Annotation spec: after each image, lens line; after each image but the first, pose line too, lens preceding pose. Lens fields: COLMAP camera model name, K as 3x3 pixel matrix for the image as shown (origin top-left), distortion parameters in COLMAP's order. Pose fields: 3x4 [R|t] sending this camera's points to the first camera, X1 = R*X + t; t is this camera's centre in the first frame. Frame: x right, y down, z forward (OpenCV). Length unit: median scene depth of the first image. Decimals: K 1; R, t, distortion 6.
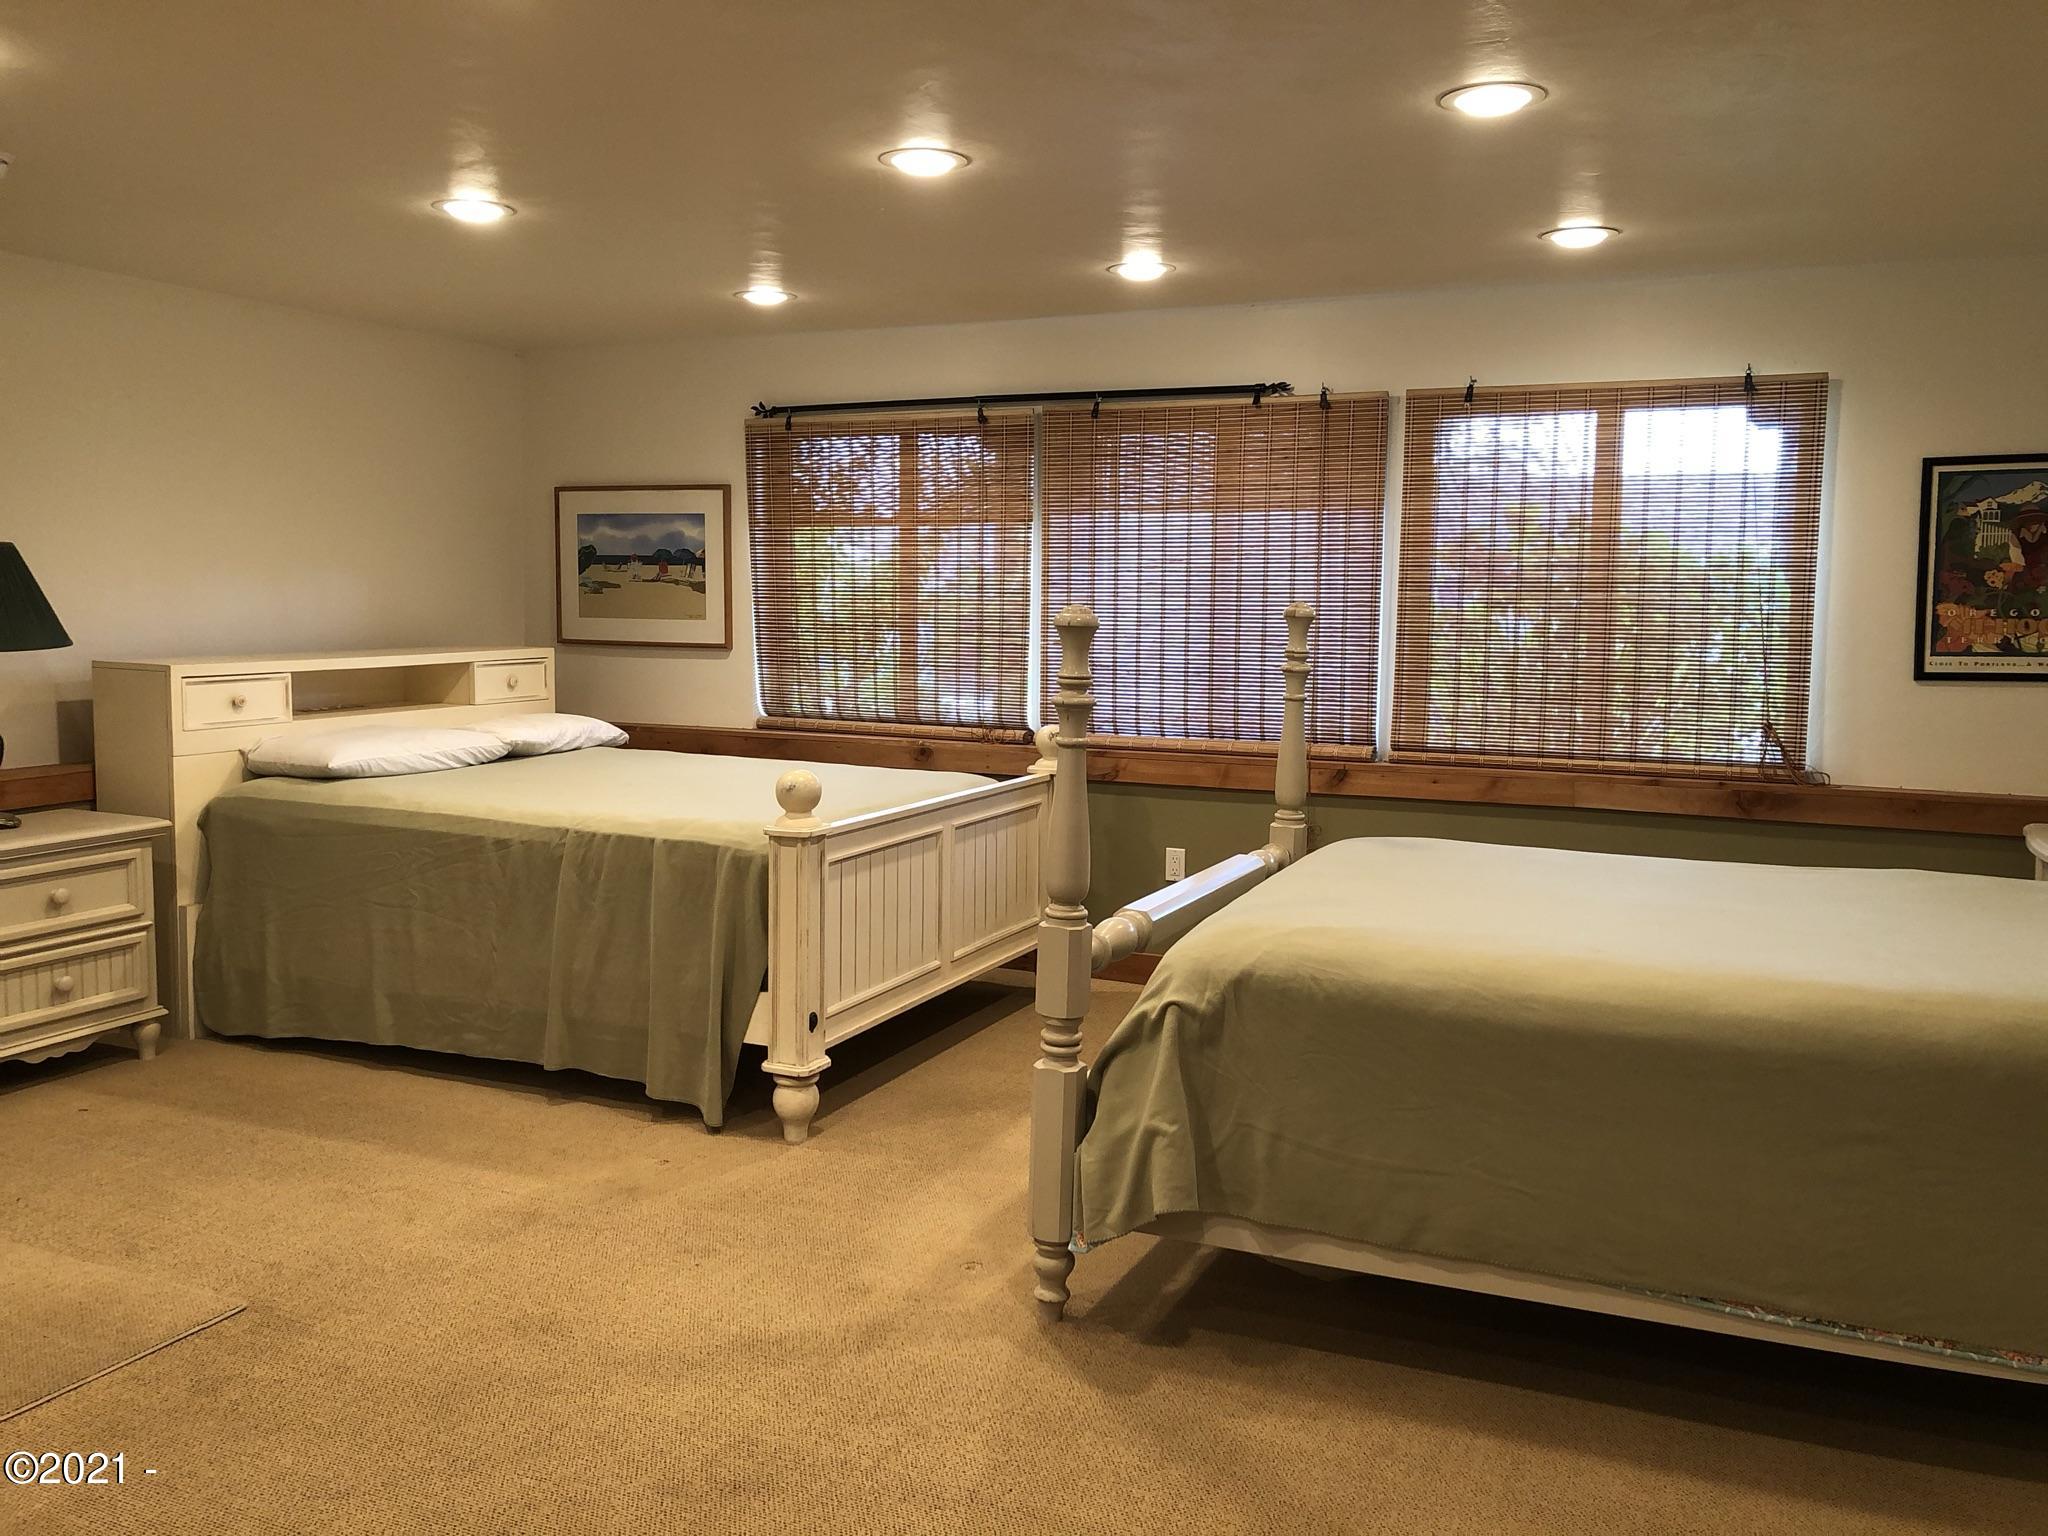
lens RADIAL K [[1669.8, 0, 1029.8], [0, 1669.8, 764.9], [0, 0, 1]] dist [0.052475, -0.060805]
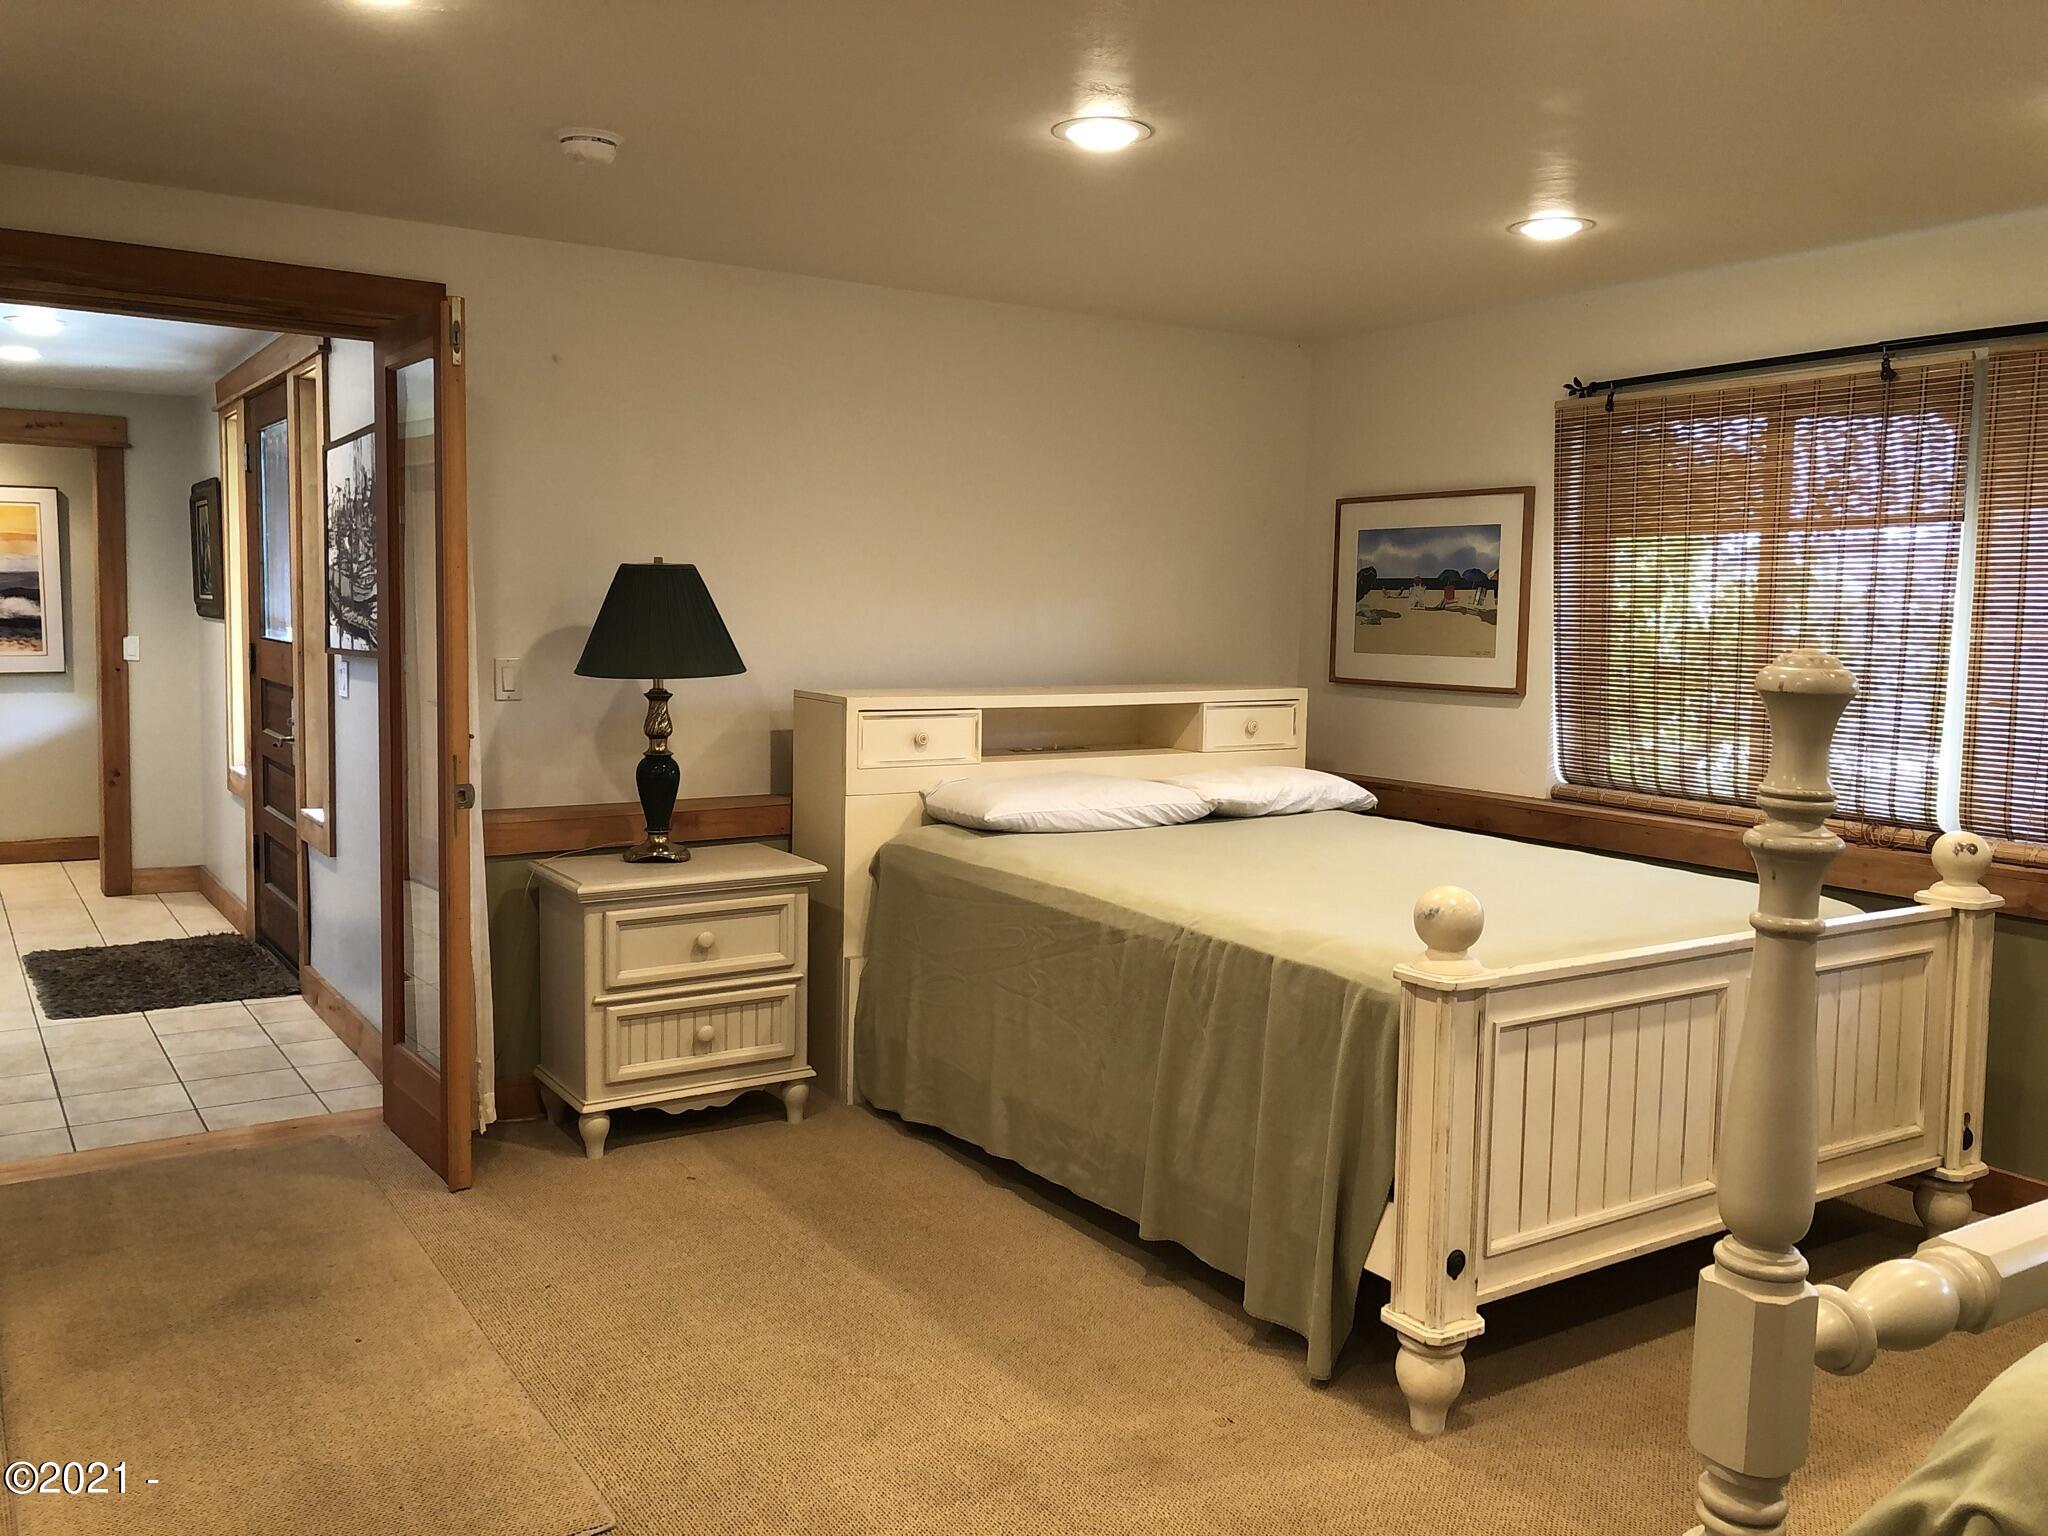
lens RADIAL K [[1669.8, 0, 1015.7], [0, 1669.8, 752.2], [0, 0, 1]] dist [0.052475, -0.060805]
pose [[0.840669, 0.051203, -0.539124, 0.062468], [-0.065375, 0.997835, -0.007172, -0.028729], [0.537589, 0.041274, 0.842196, 0.280778]]
